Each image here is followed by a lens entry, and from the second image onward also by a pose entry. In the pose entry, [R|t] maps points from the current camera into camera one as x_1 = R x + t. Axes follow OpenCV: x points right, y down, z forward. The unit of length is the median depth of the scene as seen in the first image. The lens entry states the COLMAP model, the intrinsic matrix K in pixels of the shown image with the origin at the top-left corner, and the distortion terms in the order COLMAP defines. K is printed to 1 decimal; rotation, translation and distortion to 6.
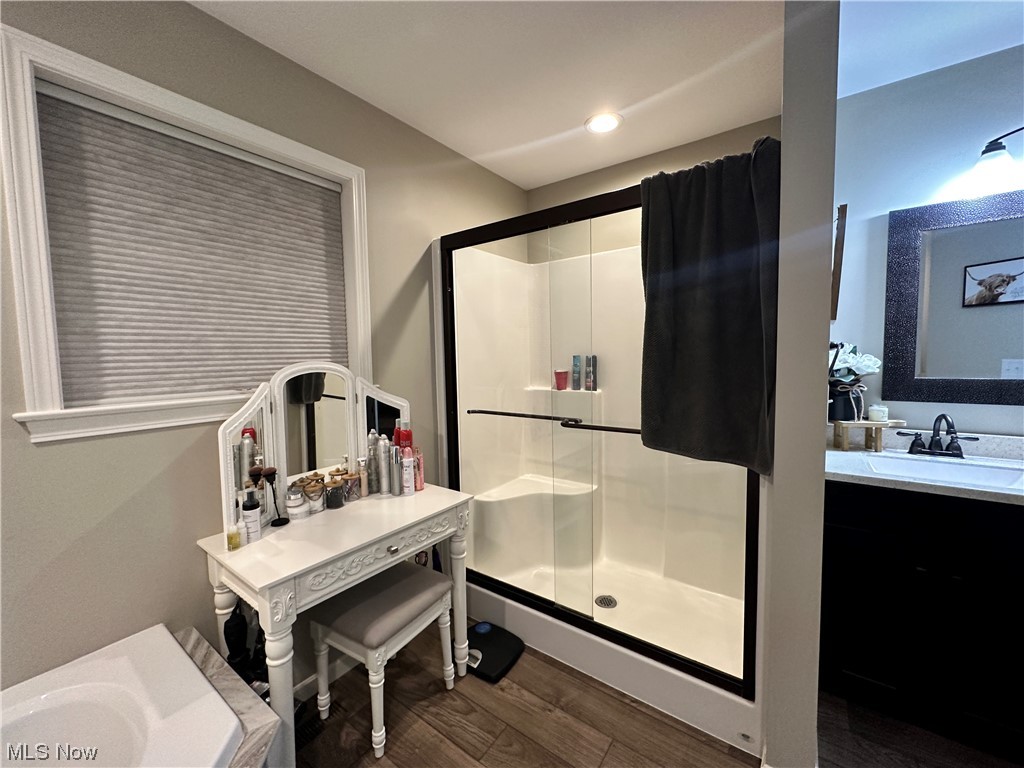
lens RADIAL K [[409.8, 0, 511.8], [0, 409.8, 383.4], [0, 0, 1]] dist [-0.001040, -0.000105]
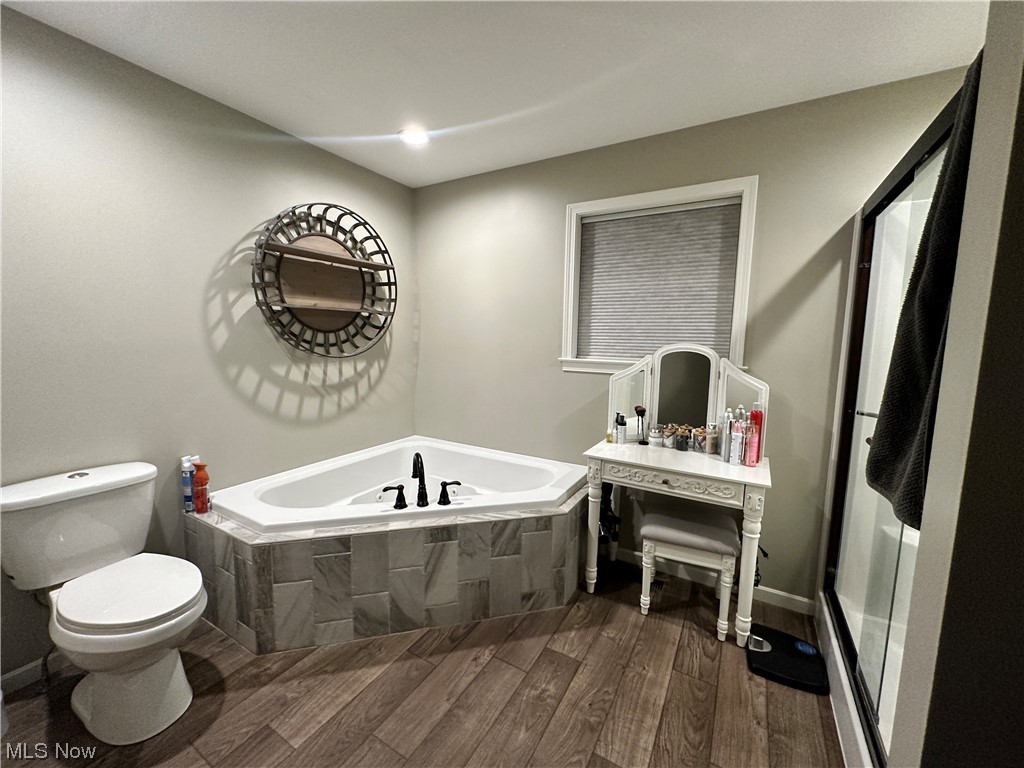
lens RADIAL K [[424.4, 0, 513.1], [0, 424.4, 380.2], [0, 0, 1]] dist [0.022715, -0.000066]
pose [[0.101754, 0.126289, -0.986761, 0.915174], [-0.086195, 0.989298, 0.117725, -0.049875], [0.991068, 0.073075, 0.111550, 0.269914]]
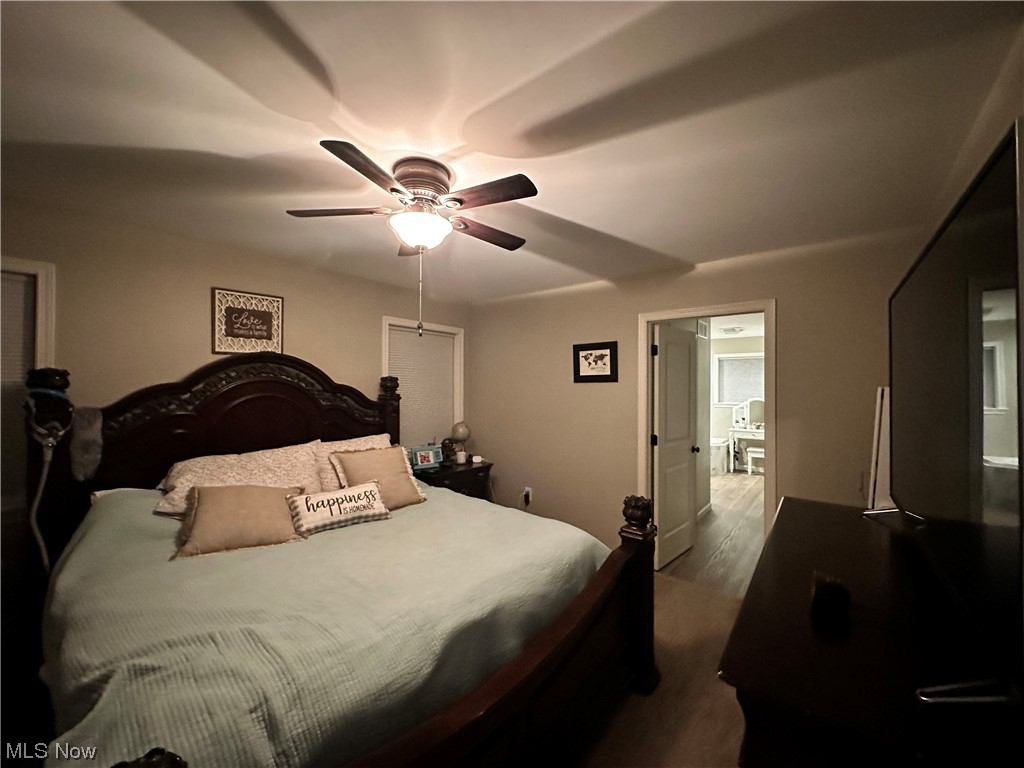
lens RADIAL K [[409.8, 0, 511.8], [0, 409.8, 383.4], [0, 0, 1]] dist [-0.001040, -0.000105]
pose [[-0.030081, 0.010635, -0.999491, 4.340610], [-0.074982, 0.997102, 0.012866, -0.068216], [0.996731, 0.075331, -0.029196, -1.696184]]
